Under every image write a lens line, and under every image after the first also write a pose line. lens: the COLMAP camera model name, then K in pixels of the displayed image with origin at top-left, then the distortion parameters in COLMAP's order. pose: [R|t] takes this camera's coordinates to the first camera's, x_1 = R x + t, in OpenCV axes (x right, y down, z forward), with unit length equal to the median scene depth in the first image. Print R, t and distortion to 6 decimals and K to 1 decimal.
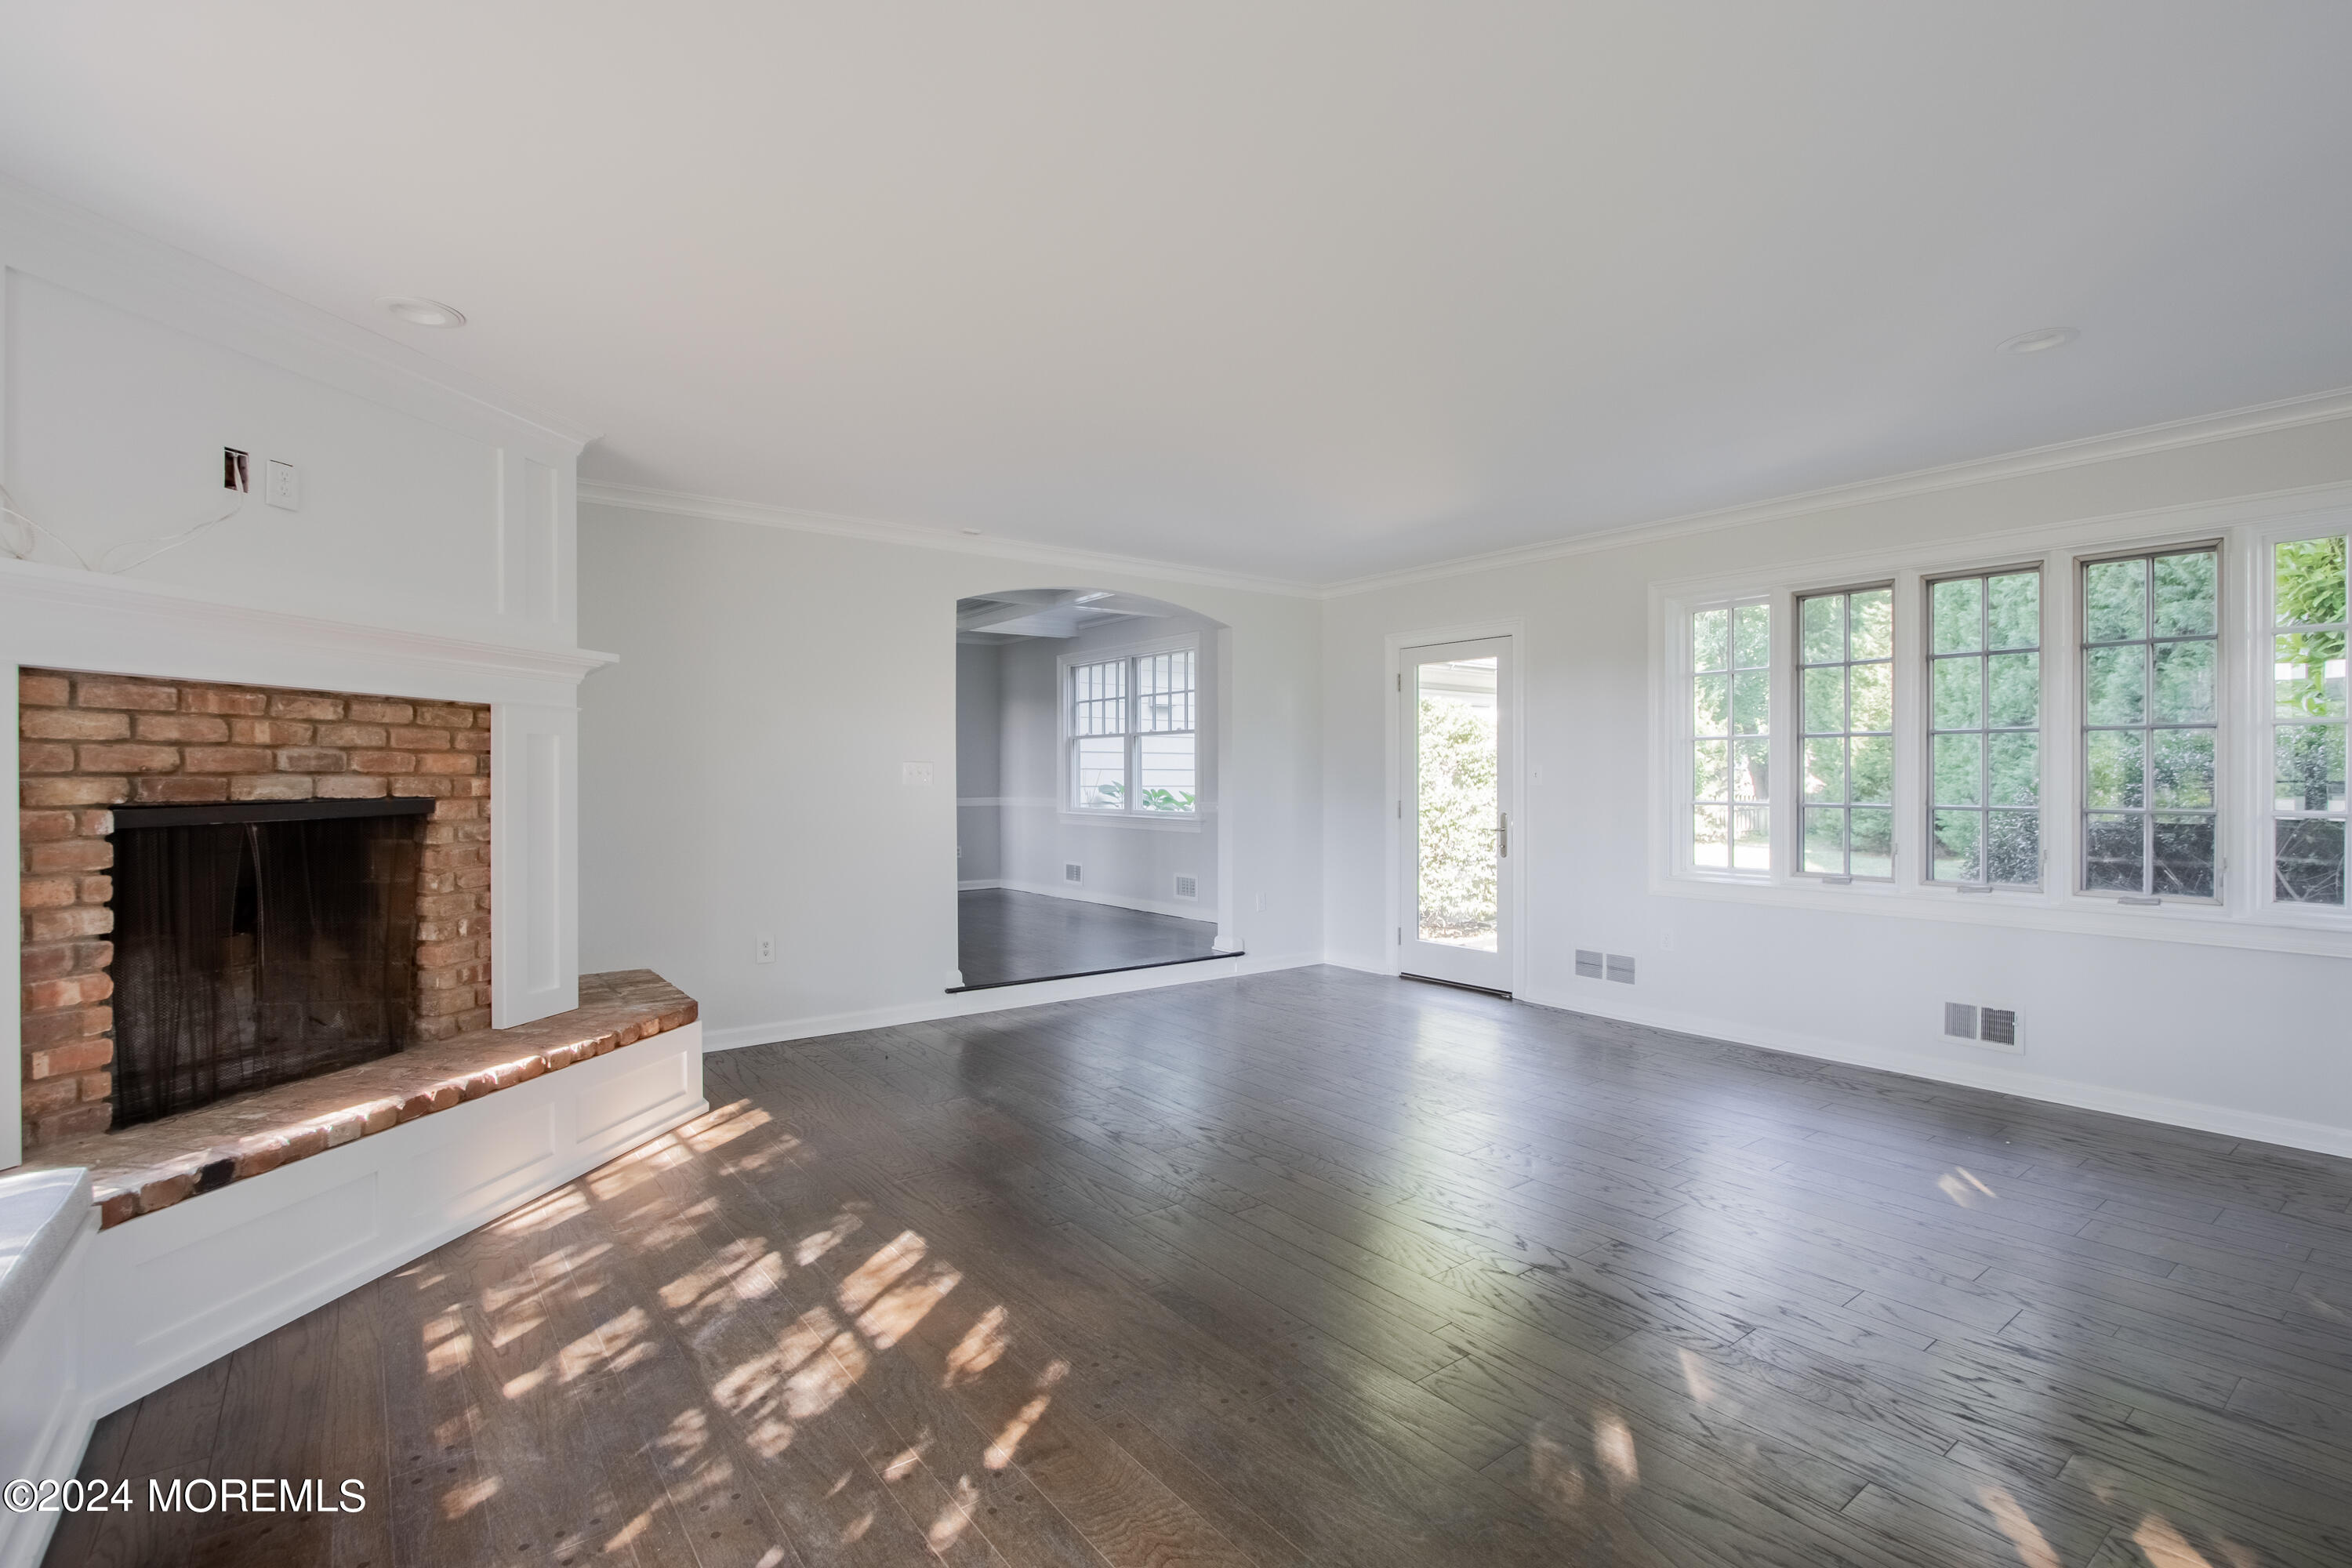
lens RADIAL K [[1085.5, 0, 1169.1], [0, 1085.5, 782.9], [0, 0, 1]] dist [-0.031252, 0.010905]
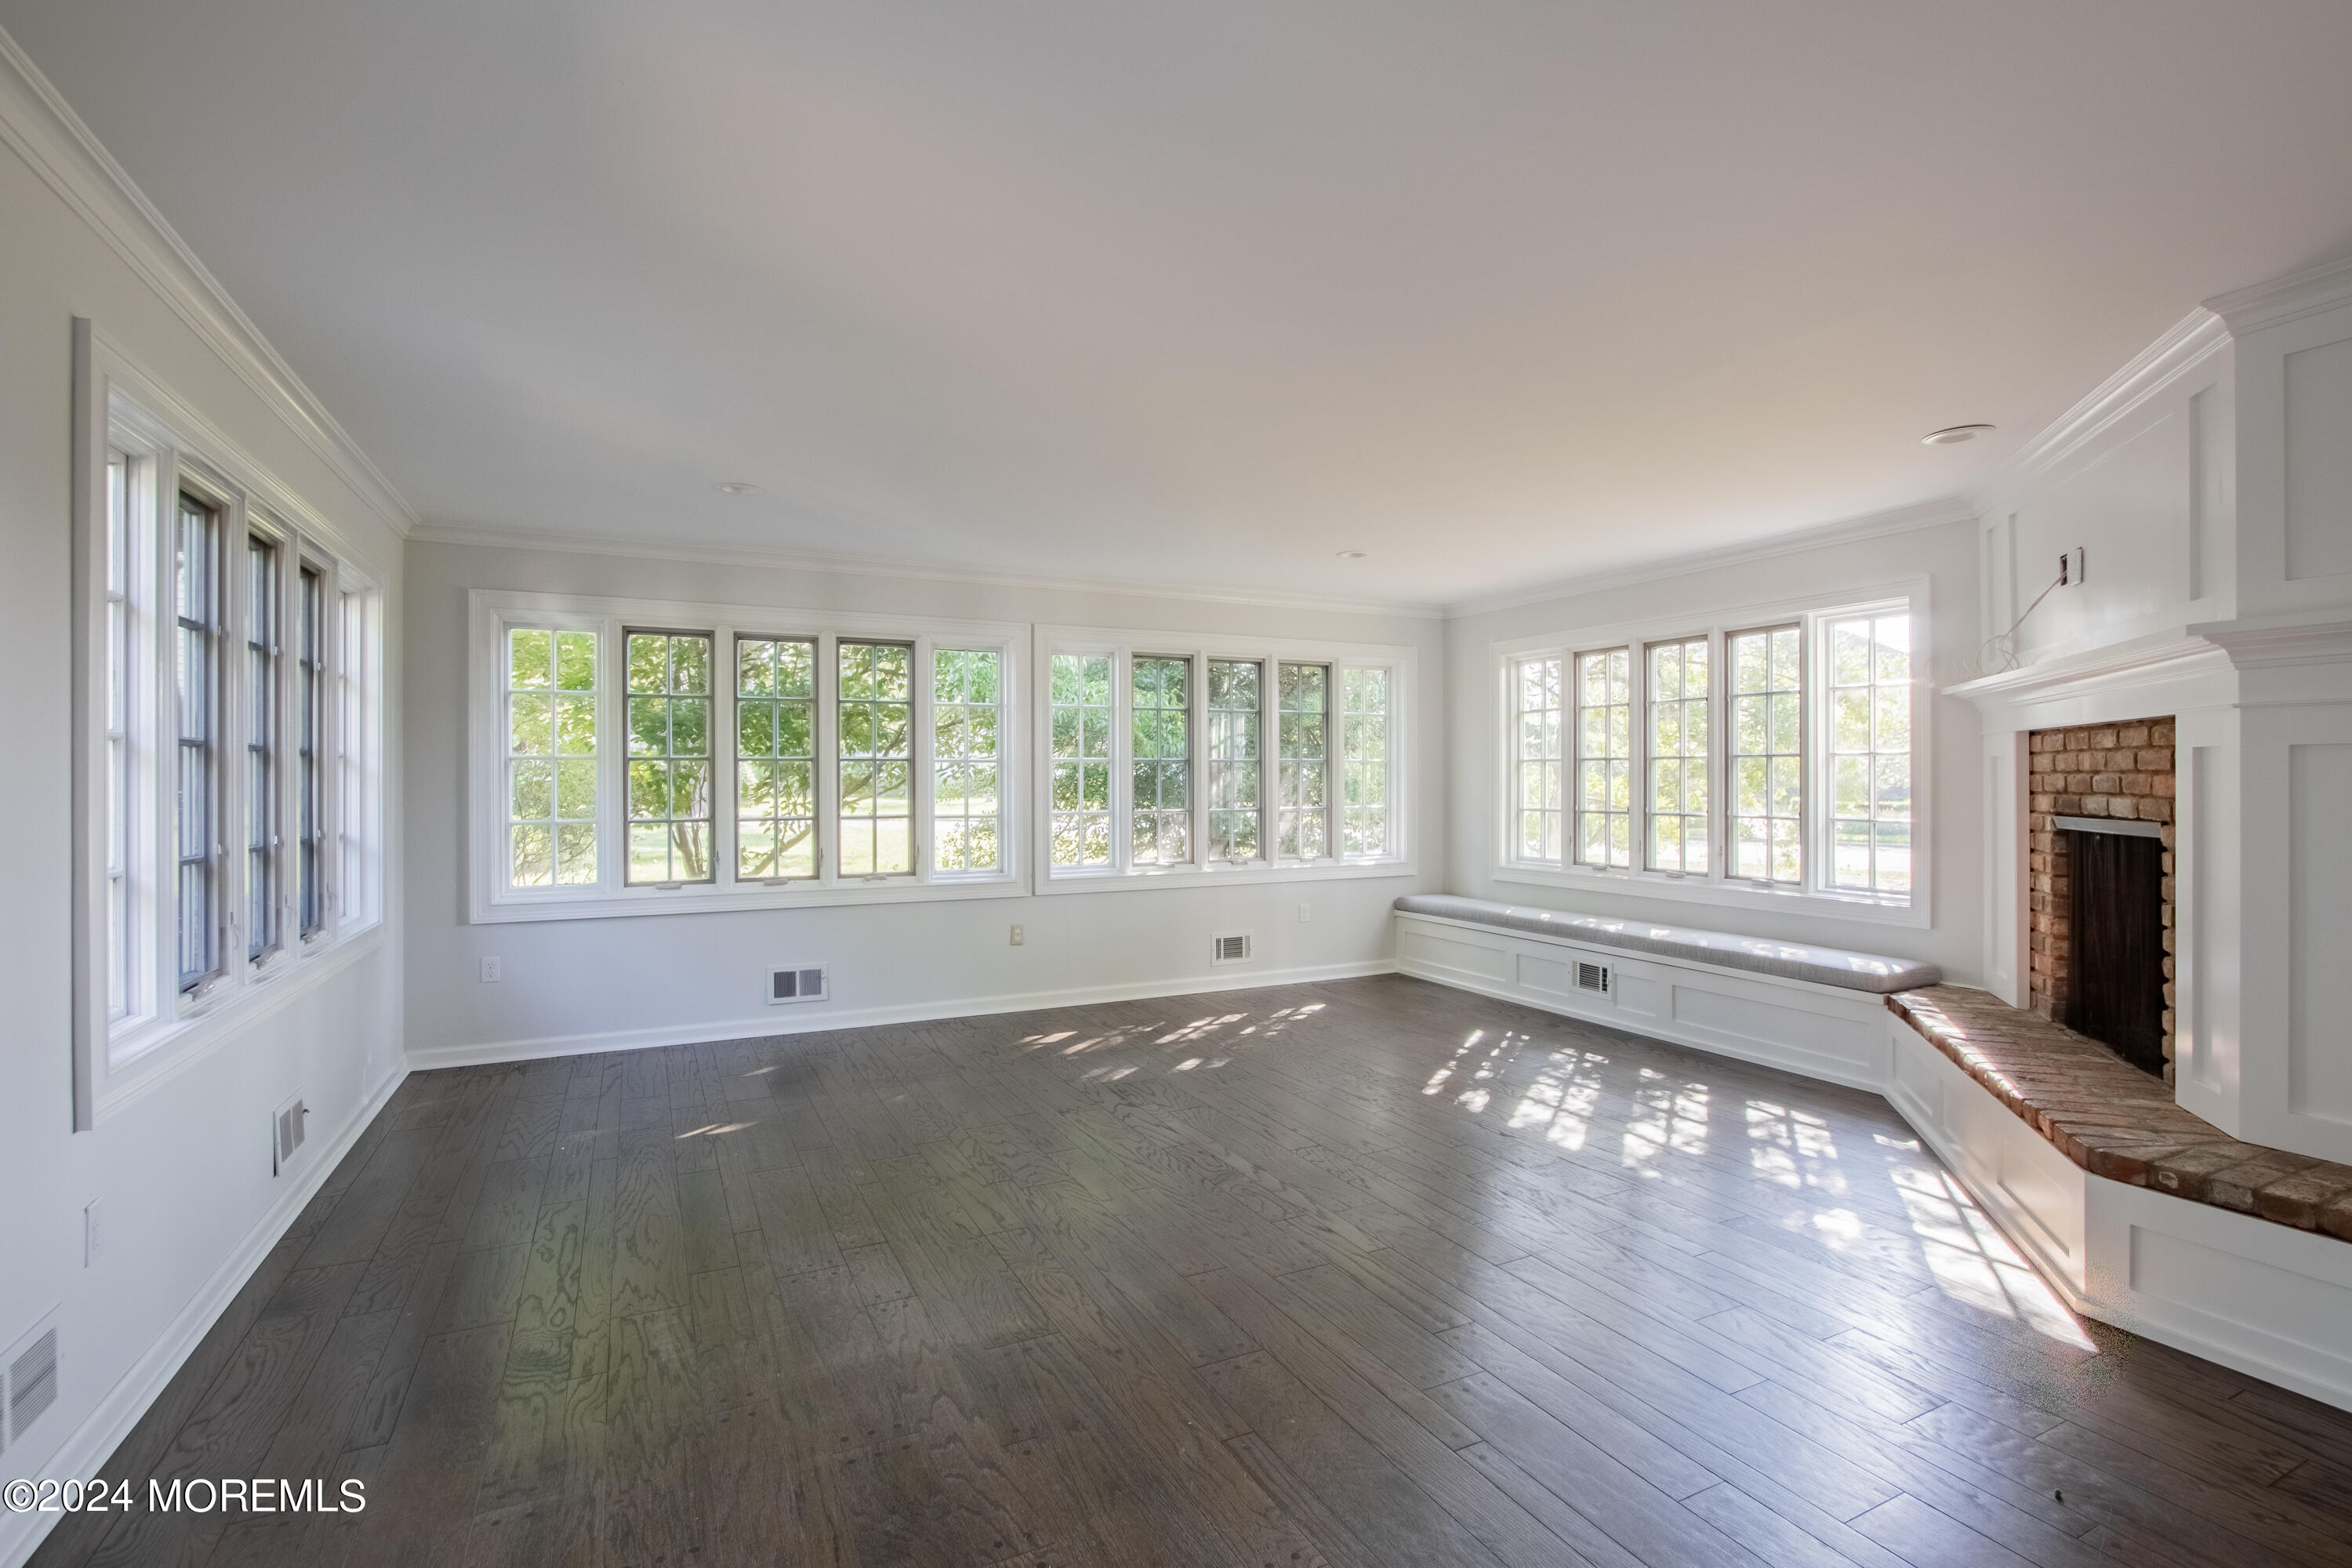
lens RADIAL K [[1085.5, 0, 1169.1], [0, 1085.5, 782.9], [0, 0, 1]] dist [-0.031252, 0.010905]
pose [[-0.982246, 0.002695, 0.187578, -0.007435], [0.004338, 0.999956, 0.008351, -0.037649], [-0.187547, 0.009017, -0.982214, 2.515387]]
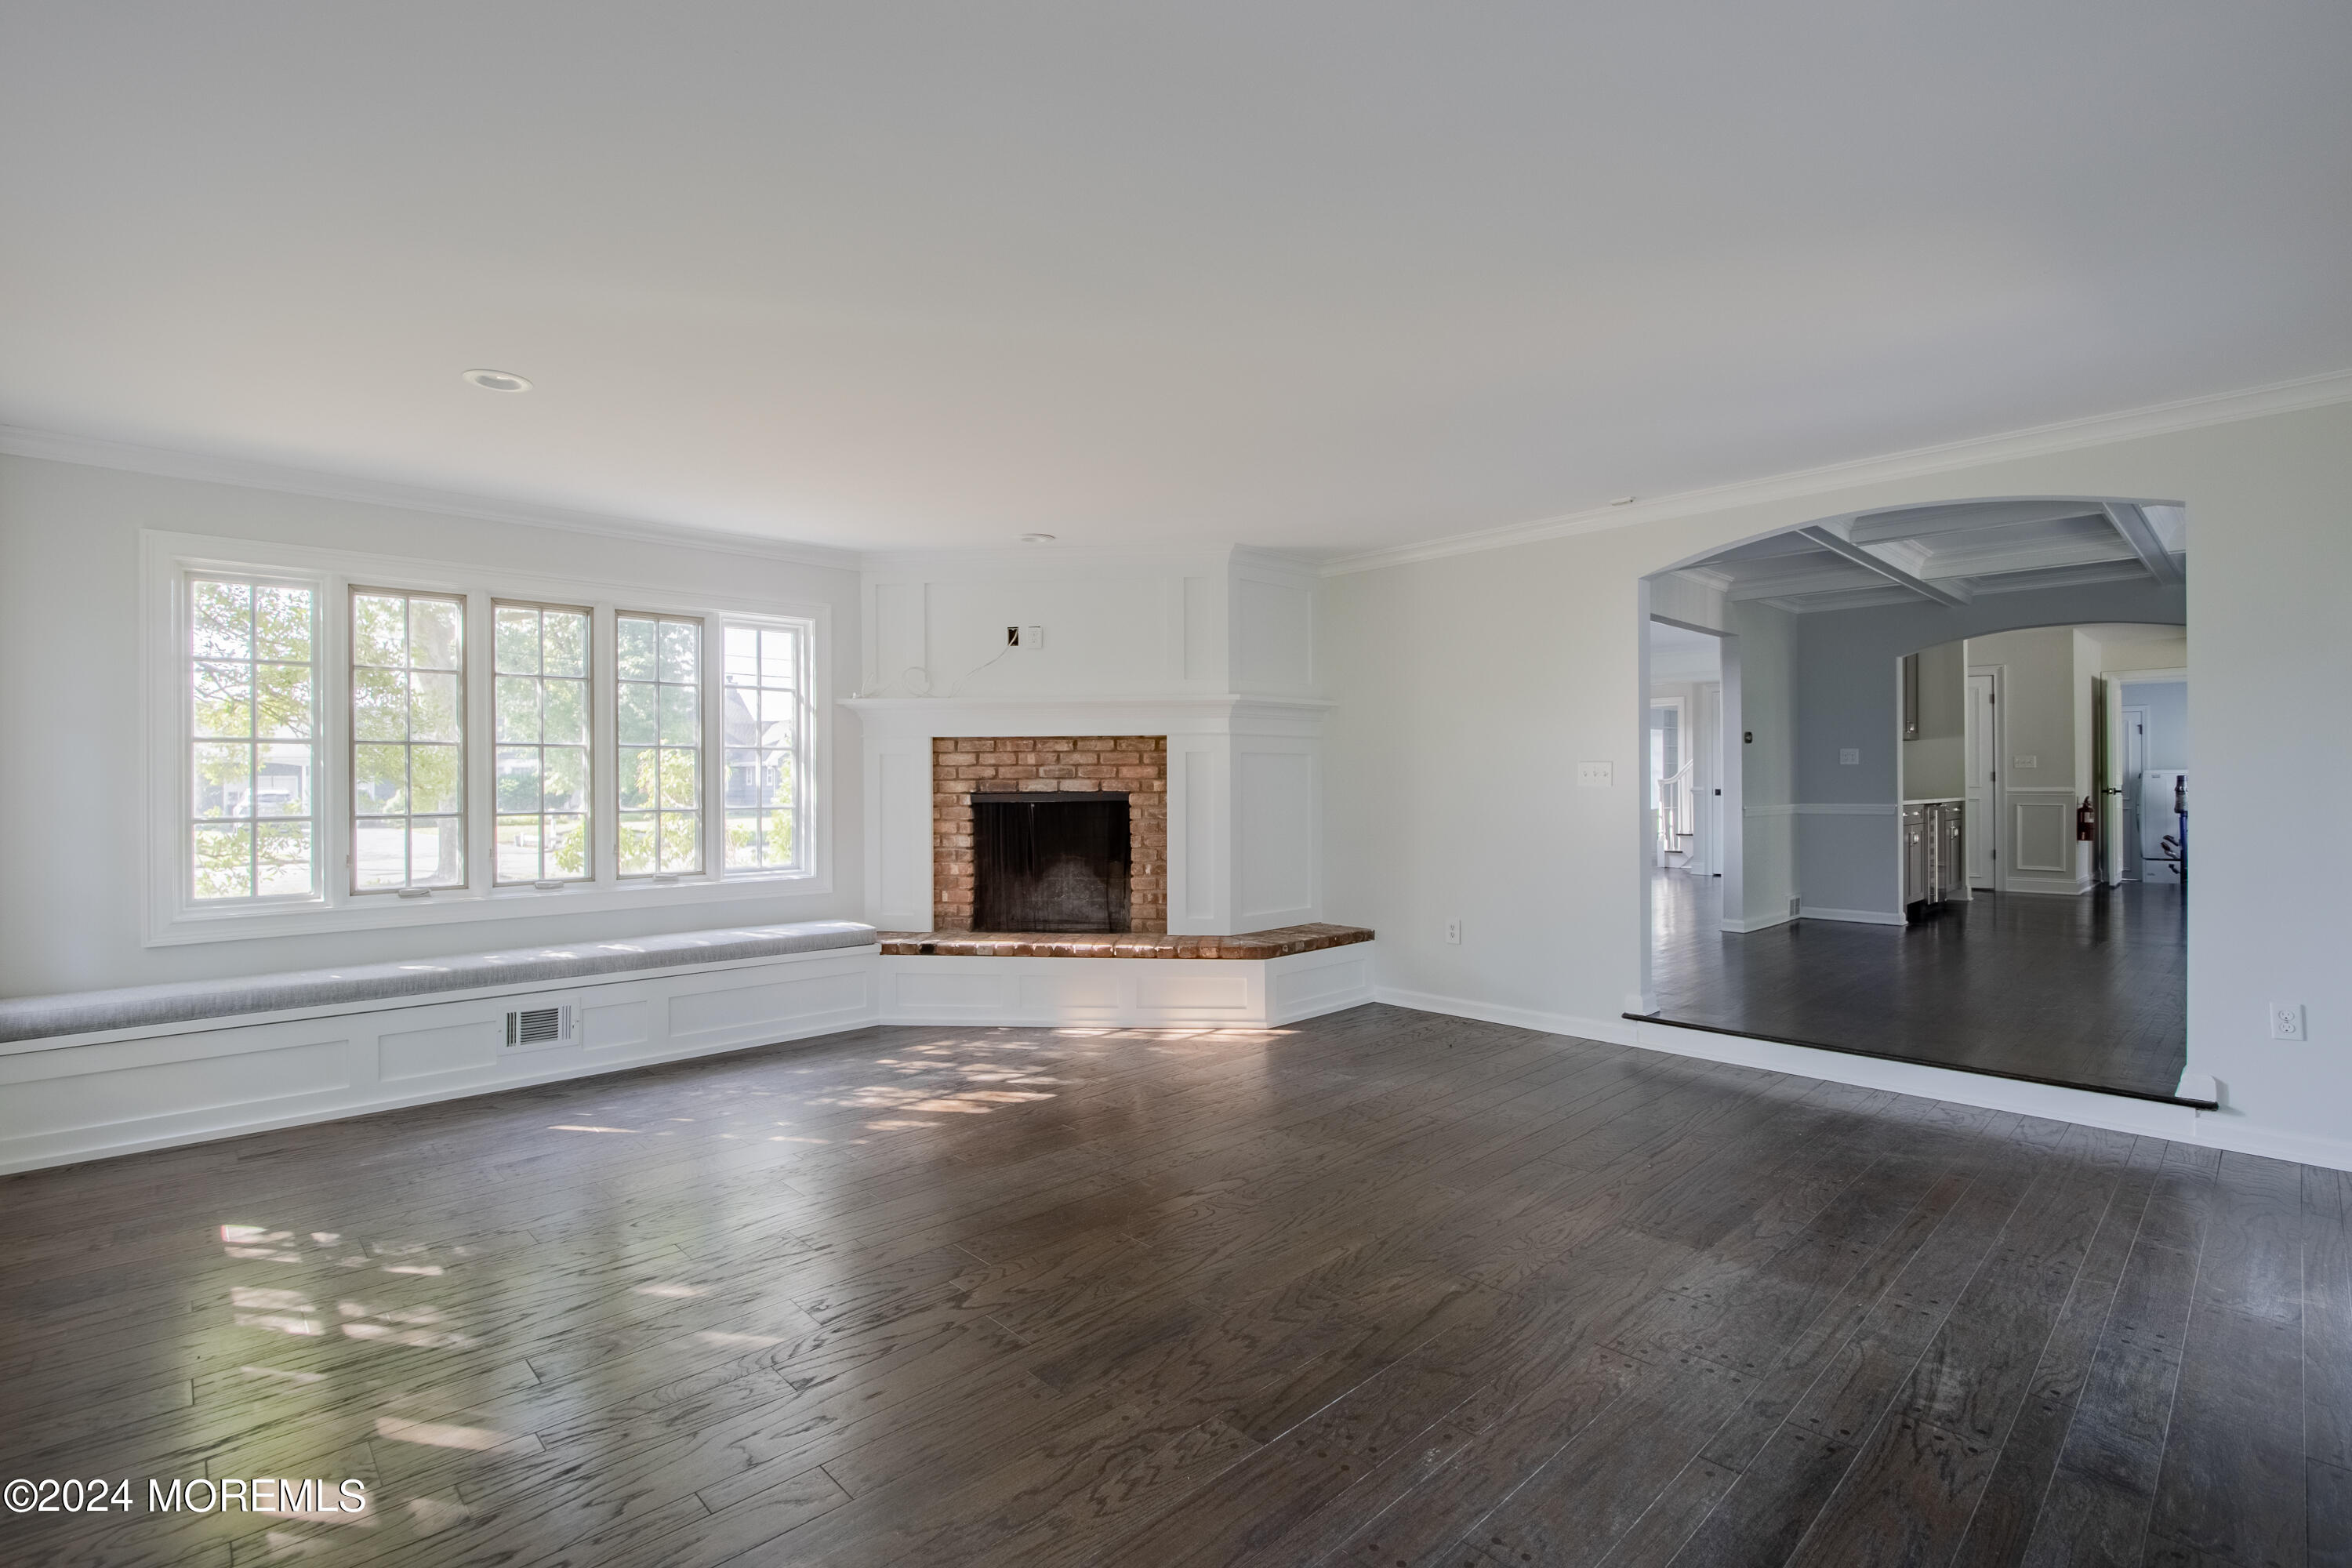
lens RADIAL K [[1085.5, 0, 1169.1], [0, 1085.5, 782.9], [0, 0, 1]] dist [-0.031252, 0.010905]
pose [[0.105032, 0.003191, -0.994464, 1.298321], [-0.001213, 0.999995, 0.003081, -0.007385], [0.994468, 0.000883, 0.105035, 1.065475]]
